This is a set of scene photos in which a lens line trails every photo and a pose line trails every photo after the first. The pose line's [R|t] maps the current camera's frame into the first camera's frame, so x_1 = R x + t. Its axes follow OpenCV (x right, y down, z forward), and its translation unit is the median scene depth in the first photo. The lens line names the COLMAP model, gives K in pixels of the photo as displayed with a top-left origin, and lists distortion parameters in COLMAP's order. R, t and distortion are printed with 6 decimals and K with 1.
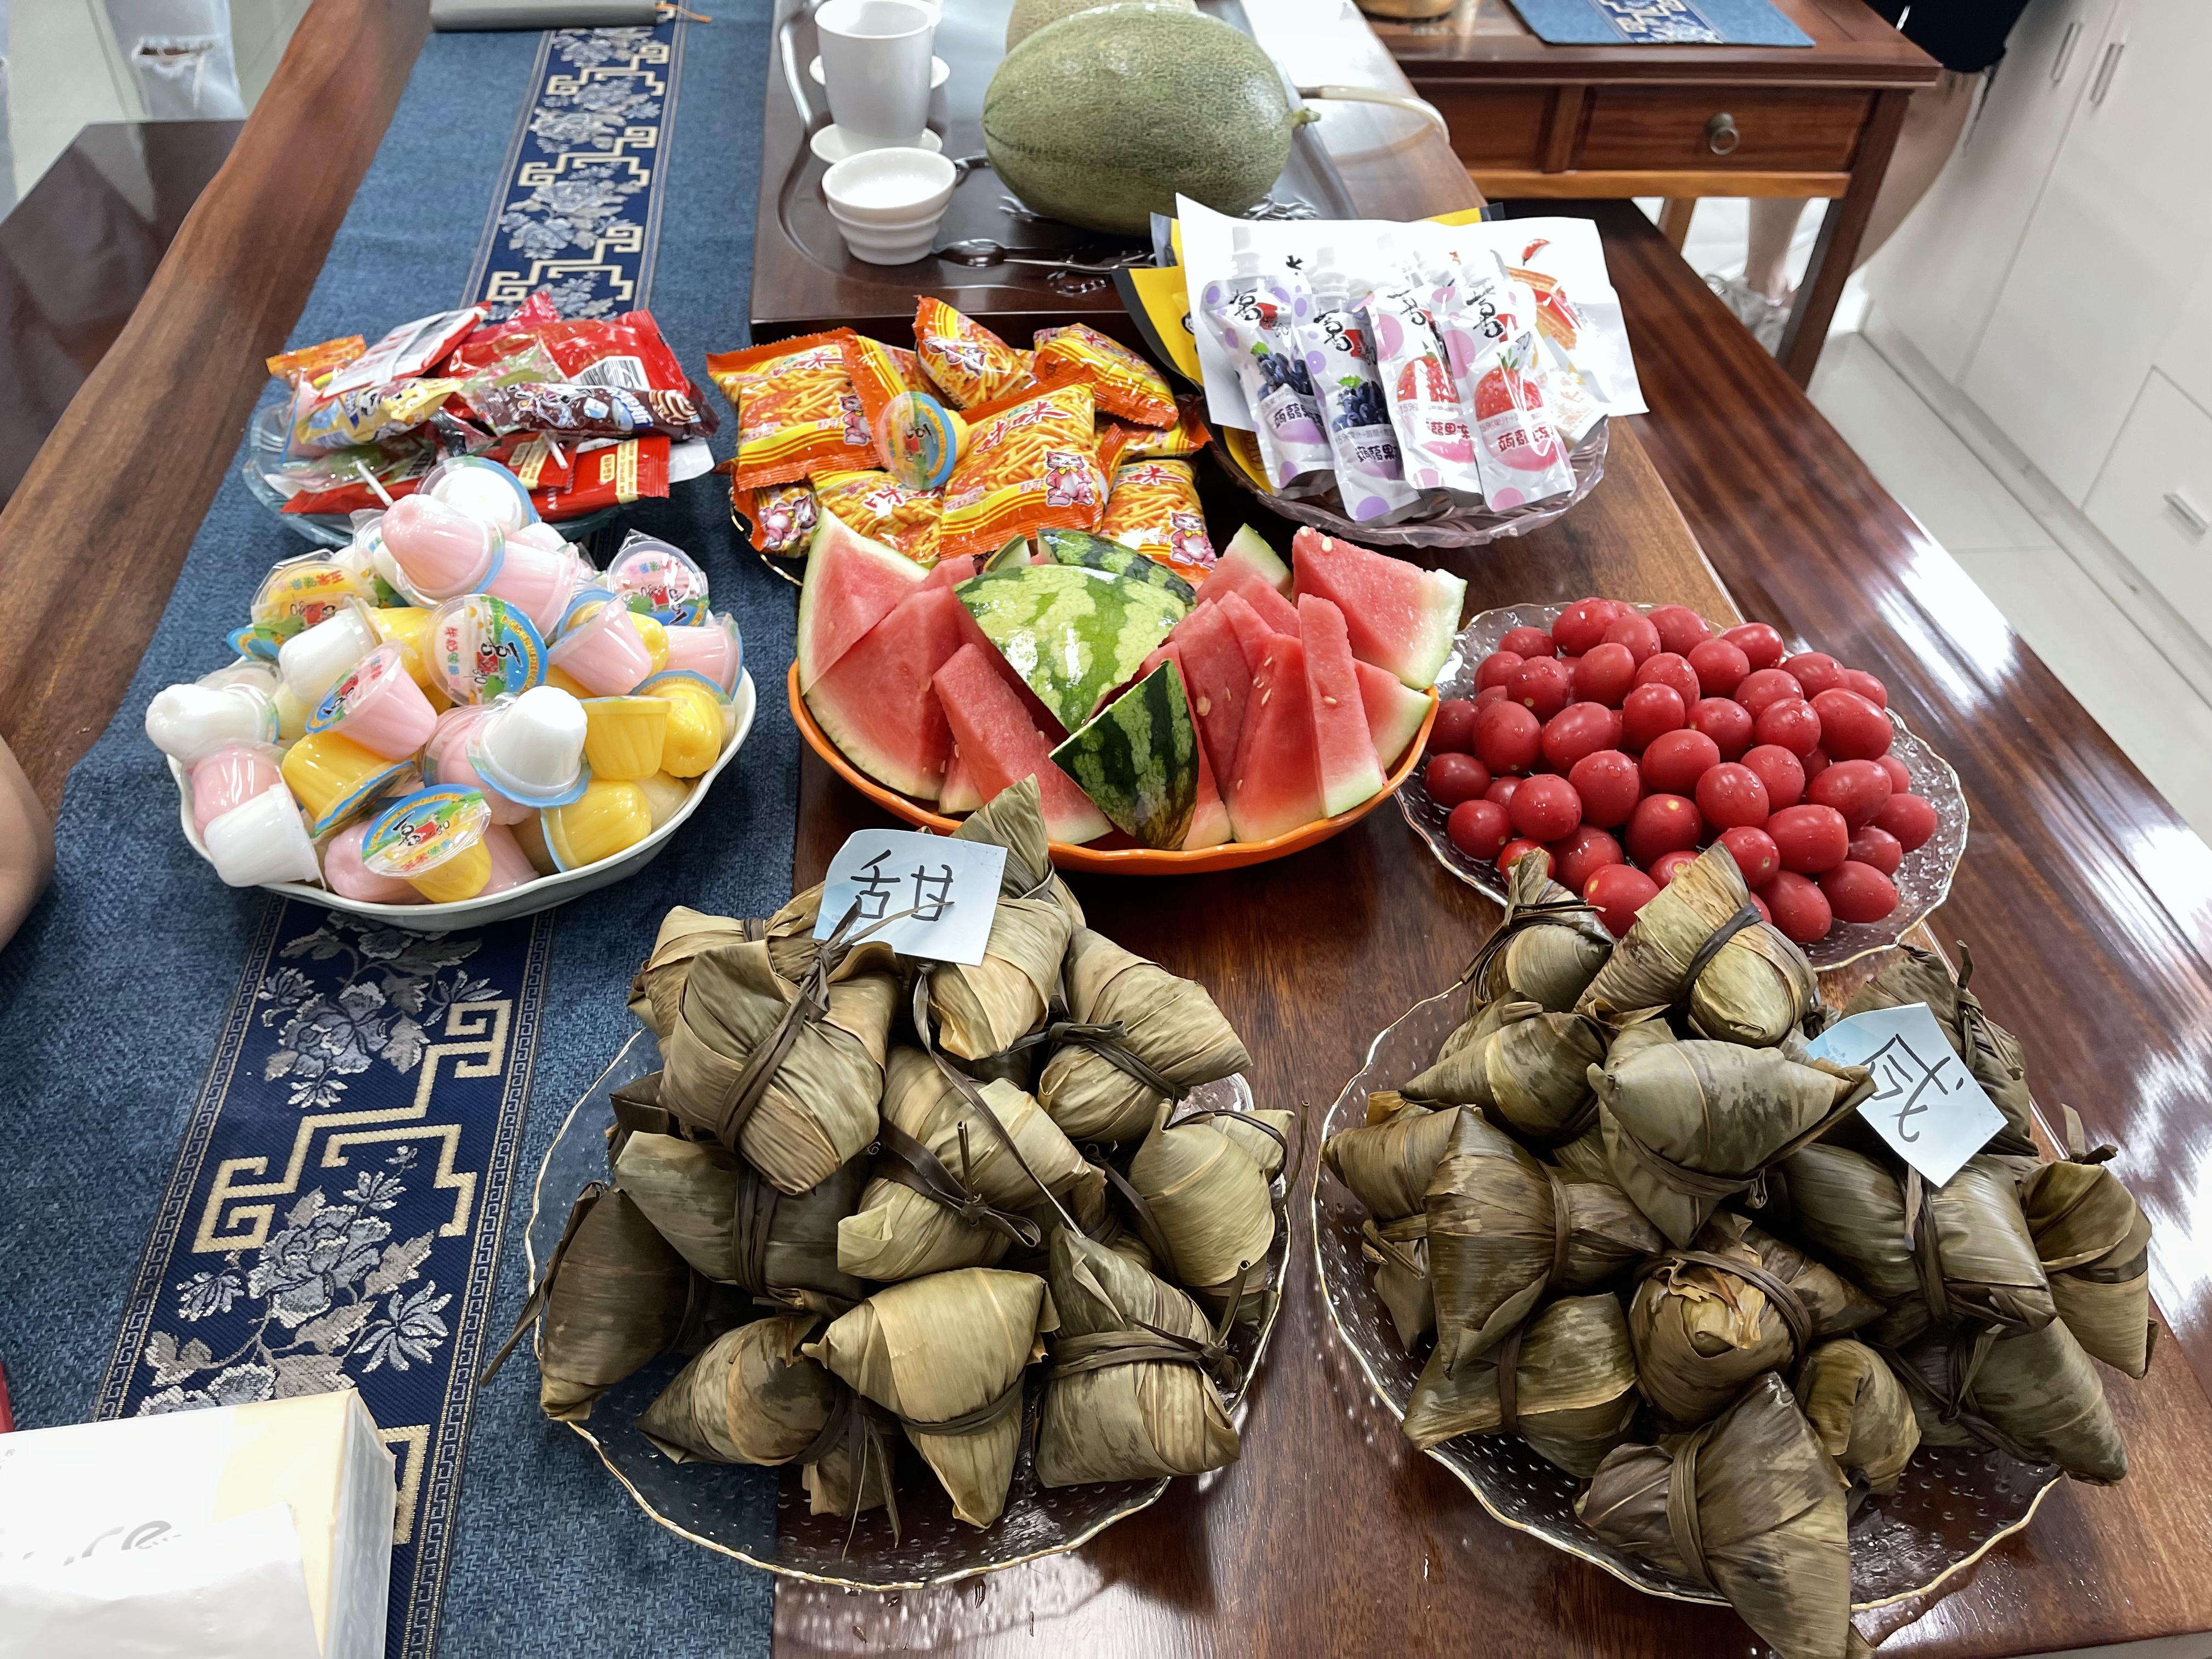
lens RADIAL K [[1654.2, 0, 1132.2], [0, 1654.2, 841.2], [0, 0, 1]] dist [0.062346, -0.085605]
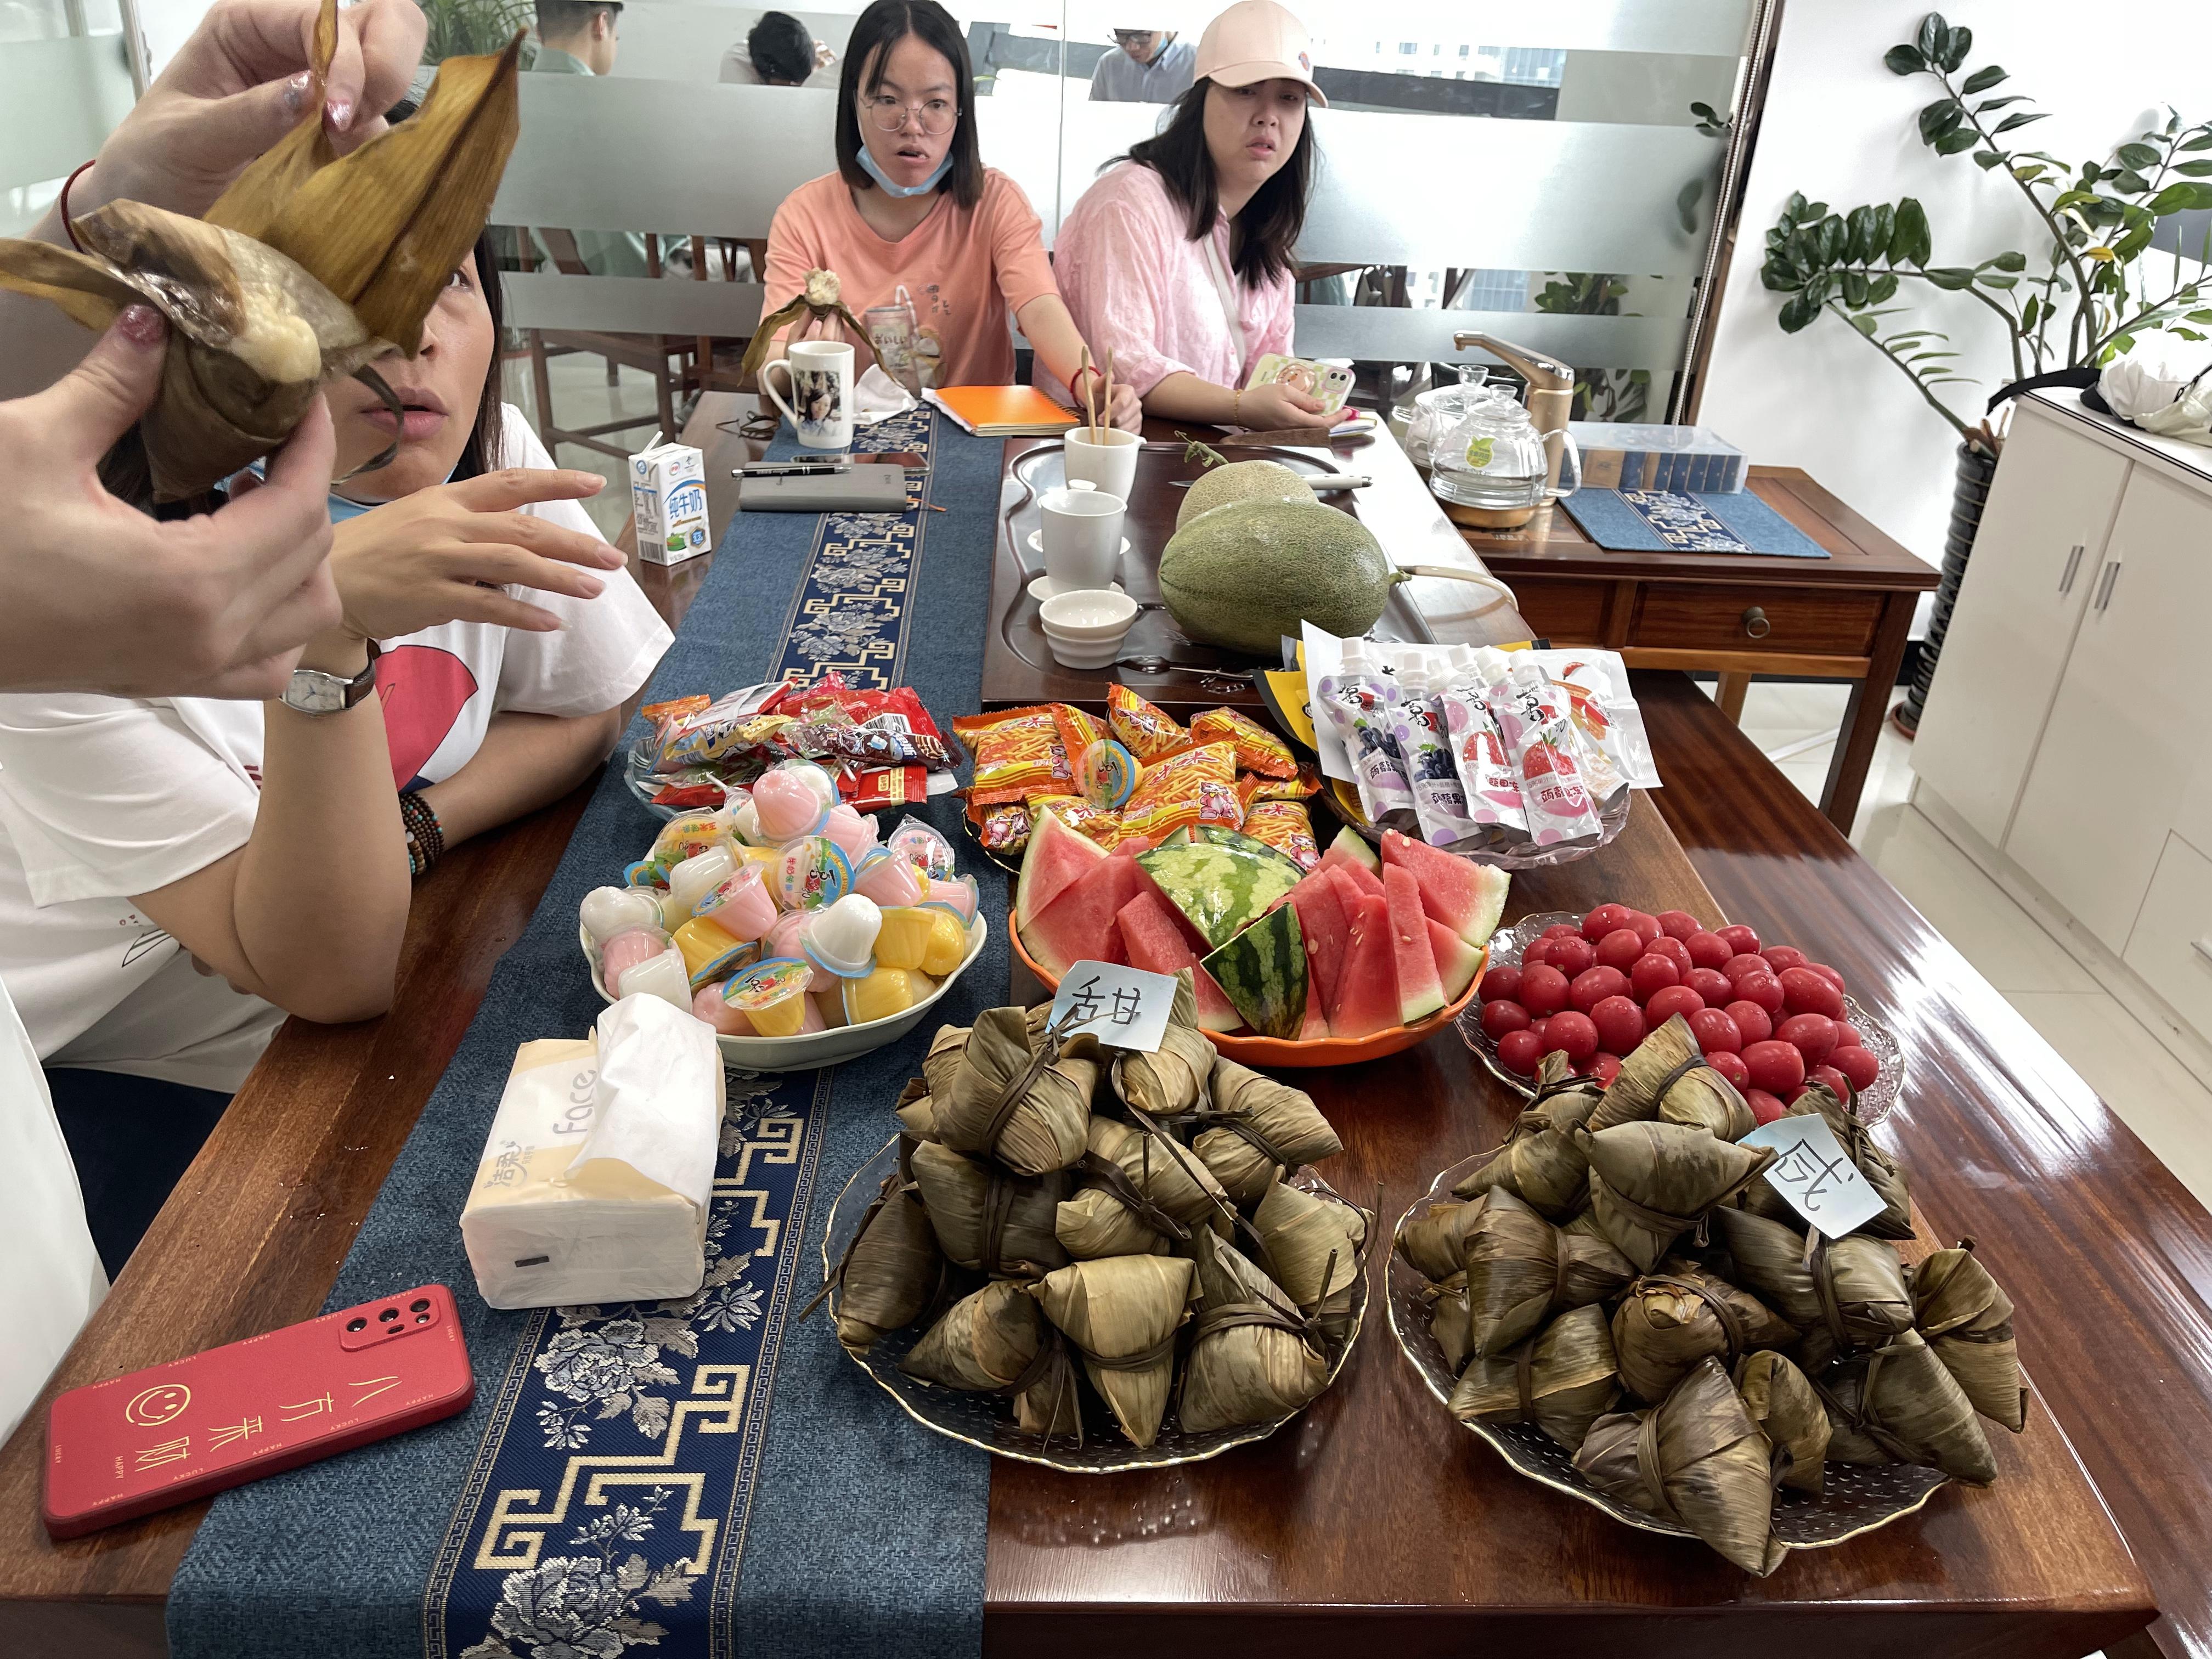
lens RADIAL K [[1654.2, 0, 1132.2], [0, 1654.2, 841.2], [0, 0, 1]] dist [0.062346, -0.085605]
pose [[0.996900, 0.039823, -0.067855, -0.016375], [-0.057104, 0.959508, -0.275833, 0.223615], [0.054123, 0.278853, 0.958808, -0.343424]]
